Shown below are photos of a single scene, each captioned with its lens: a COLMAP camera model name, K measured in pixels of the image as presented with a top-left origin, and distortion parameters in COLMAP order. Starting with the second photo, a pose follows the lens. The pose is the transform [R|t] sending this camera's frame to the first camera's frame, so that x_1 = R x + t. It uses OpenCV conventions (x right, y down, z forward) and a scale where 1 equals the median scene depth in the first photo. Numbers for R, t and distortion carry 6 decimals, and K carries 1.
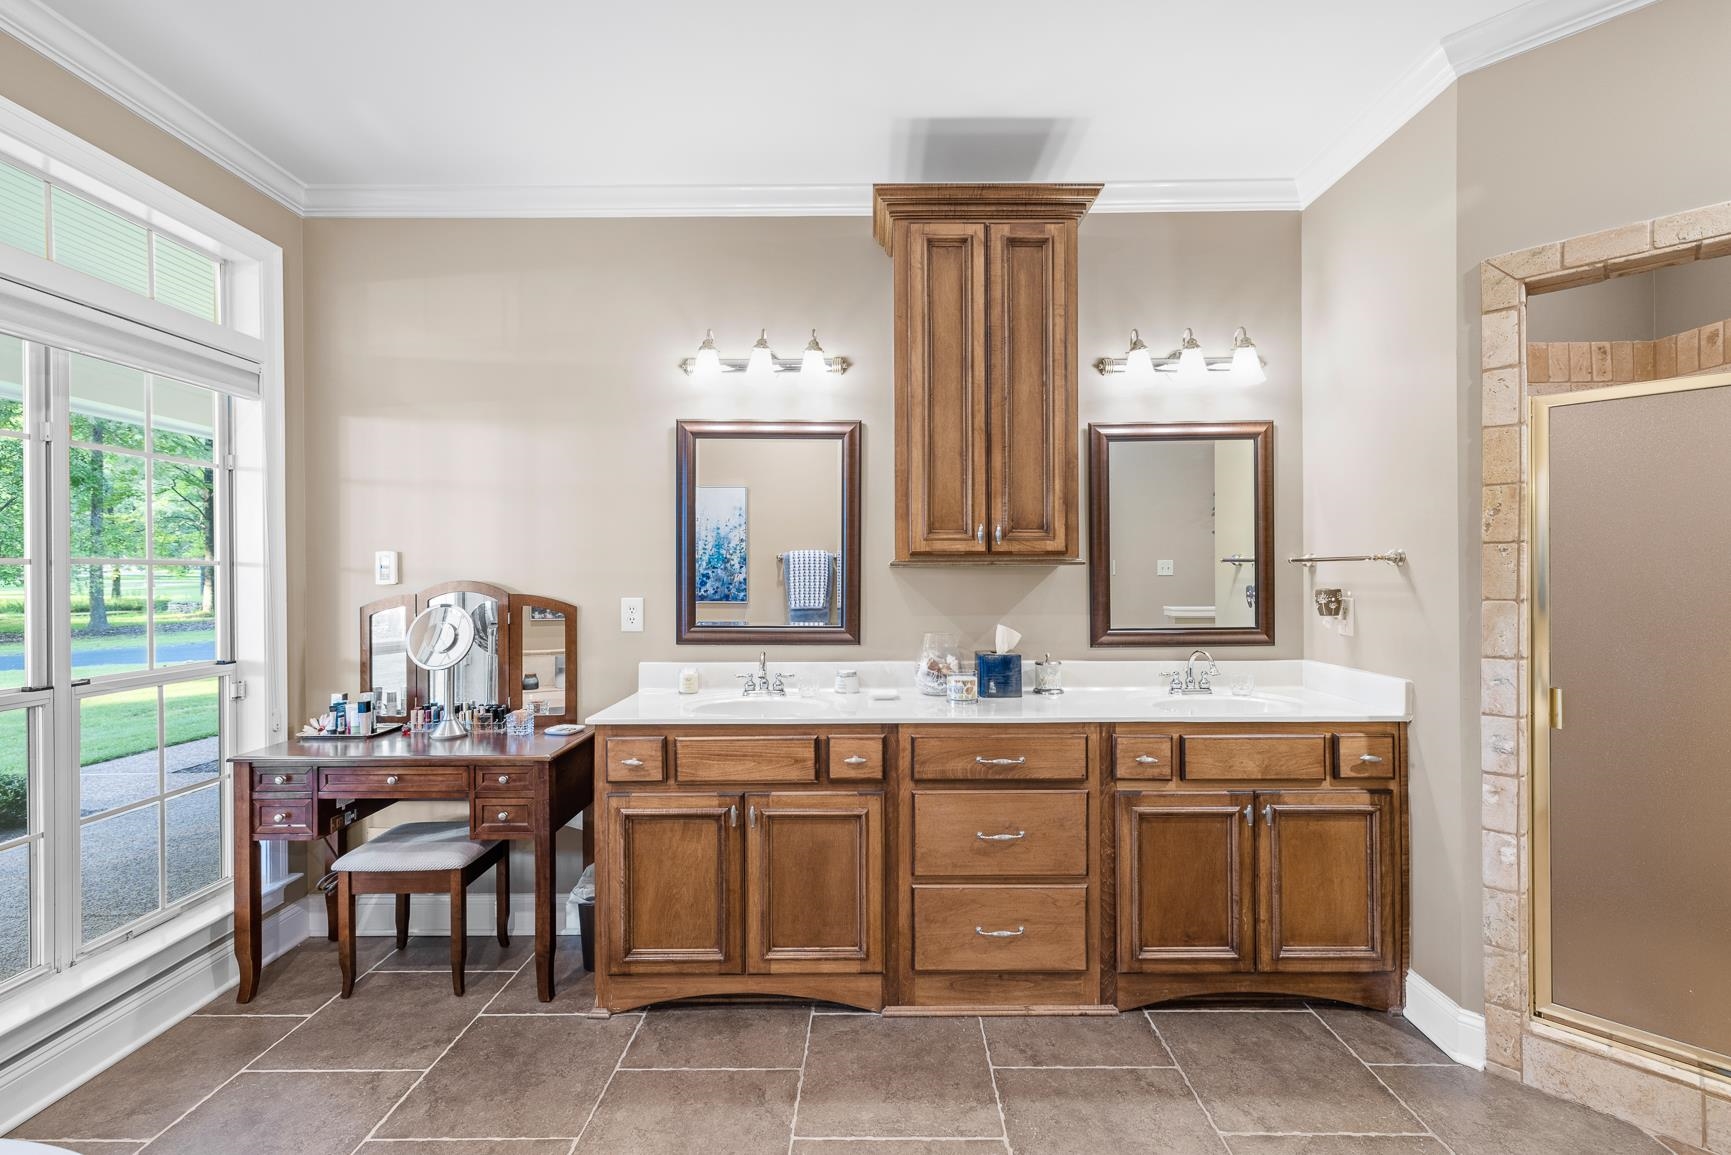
lens RADIAL K [[766.8, 0, 865.5], [0, 766.8, 577.5], [0, 0, 1]] dist [0.004516, 0.000131]
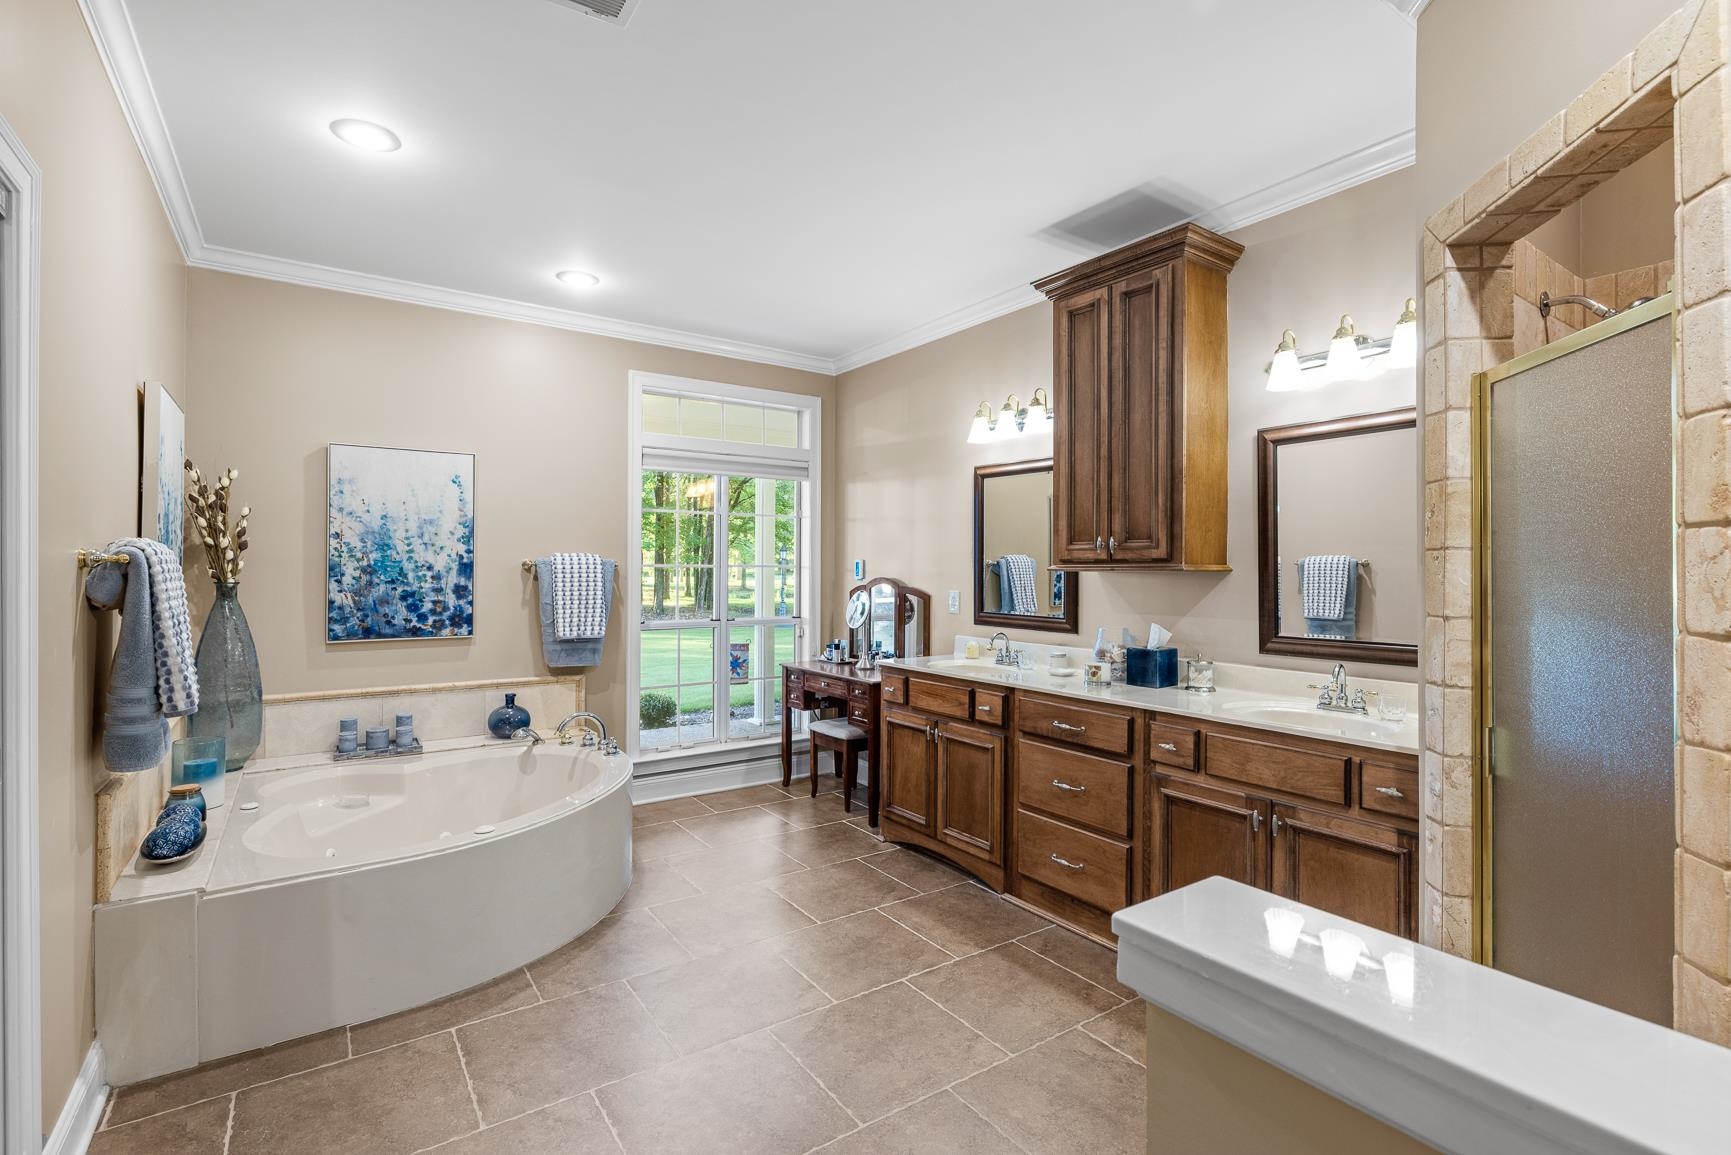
lens RADIAL K [[816.1, 0, 865.5], [0, 816.1, 577.5], [0, 0, 1]] dist [-0.004252, 0.000473]
pose [[0.567544, 0.014767, -0.823211, 1.035472], [-0.014789, 0.999861, 0.007740, -0.010019], [0.823210, 0.007782, 0.567683, -0.032473]]
